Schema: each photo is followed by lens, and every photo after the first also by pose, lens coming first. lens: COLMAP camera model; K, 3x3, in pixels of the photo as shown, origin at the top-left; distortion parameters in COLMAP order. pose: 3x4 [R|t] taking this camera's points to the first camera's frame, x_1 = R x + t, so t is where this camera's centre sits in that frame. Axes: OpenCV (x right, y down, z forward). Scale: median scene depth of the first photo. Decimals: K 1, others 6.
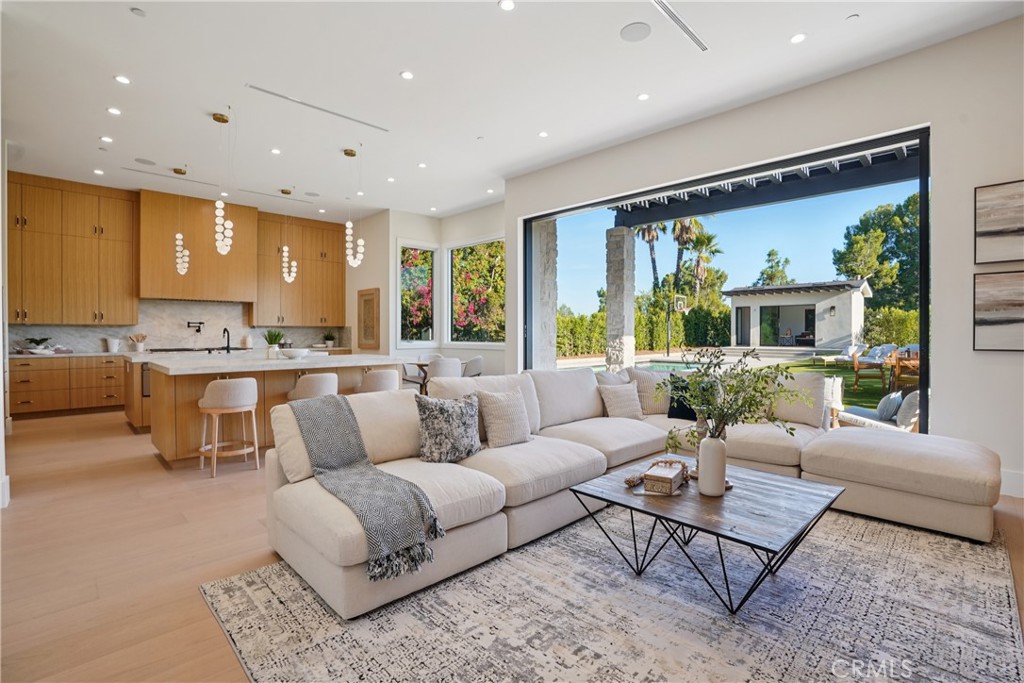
lens RADIAL K [[474.8, 0, 516.6], [0, 474.8, 338.1], [0, 0, 1]] dist [-0.052404, 0.013925]
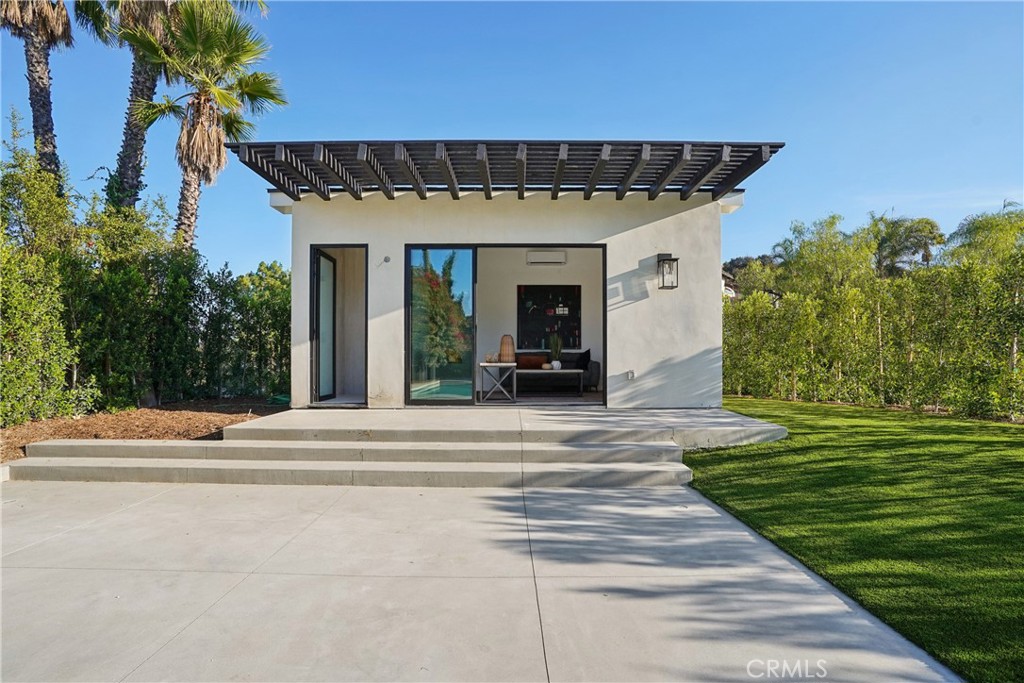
lens RADIAL K [[474.8, 0, 512.0], [0, 474.8, 346.7], [0, 0, 1]] dist [-0.052404, 0.013925]
pose [[0.701181, 0.015421, 0.712816, 0.373208], [0.011540, 0.999390, -0.032973, -0.005344], [-0.712890, 0.031346, 0.700575, 0.768784]]
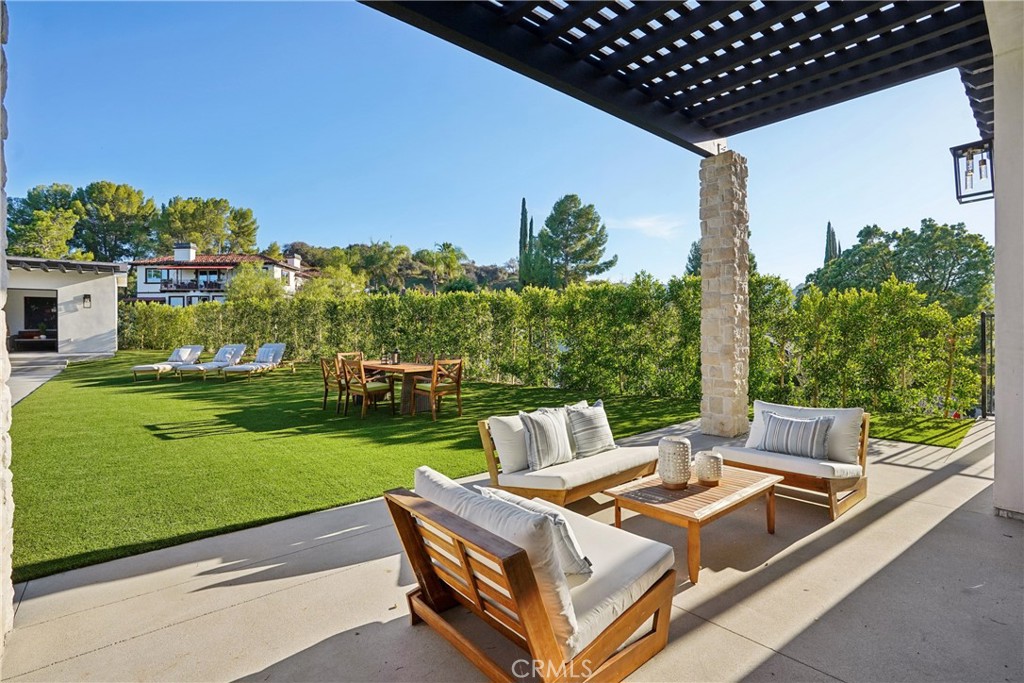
lens RADIAL K [[474.8, 0, 515.2], [0, 474.8, 334.9], [0, 0, 1]] dist [-0.052404, 0.013925]
pose [[0.072000, -0.012590, 0.997325, 0.016700], [0.018698, 0.999762, 0.011270, -0.001083], [-0.997229, 0.017837, 0.072218, 0.252815]]
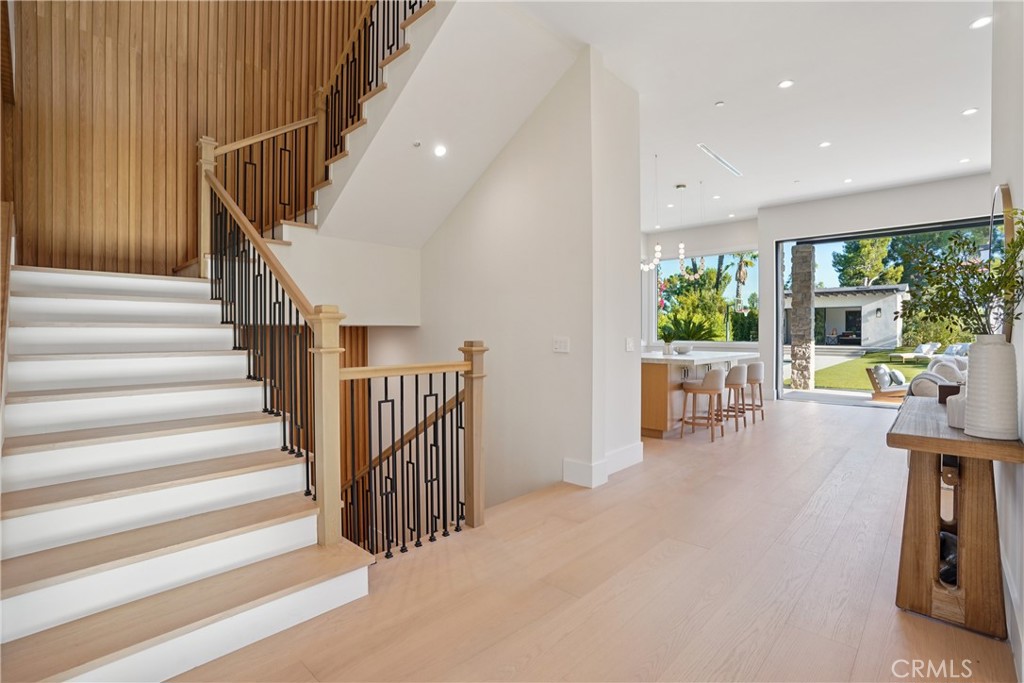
lens RADIAL K [[474.8, 0, 513.9], [0, 474.8, 337.1], [0, 0, 1]] dist [-0.052404, 0.013925]
pose [[0.999487, -0.002350, 0.031945, -0.184433], [0.002435, 0.999994, -0.002646, -0.000126], [-0.031939, 0.002723, 0.999486, -0.048187]]
